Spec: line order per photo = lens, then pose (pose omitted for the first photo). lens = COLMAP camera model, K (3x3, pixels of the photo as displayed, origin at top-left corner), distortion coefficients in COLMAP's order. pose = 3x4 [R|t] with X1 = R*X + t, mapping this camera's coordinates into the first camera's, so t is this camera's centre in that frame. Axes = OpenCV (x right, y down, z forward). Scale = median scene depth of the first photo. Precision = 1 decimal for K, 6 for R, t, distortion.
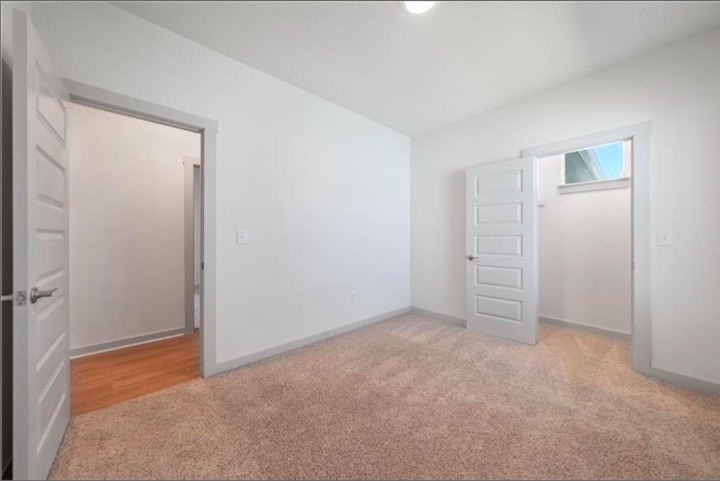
lens RADIAL K [[243.1, 0, 355.2], [0, 243.1, 237.4], [0, 0, 1]] dist [-0.002633, -0.000062]
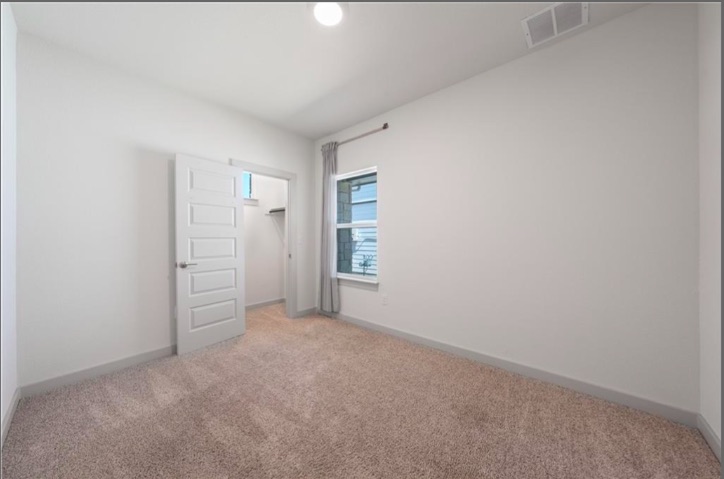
lens RADIAL K [[243.3, 0, 357.1], [0, 243.3, 238.8], [0, 0, 1]] dist [0.001364, 0.000008]
pose [[-0.122281, -0.002748, 0.992492, -0.457835], [0.003089, 0.999990, 0.003149, -0.005934], [-0.992491, 0.003451, -0.122271, 0.588724]]
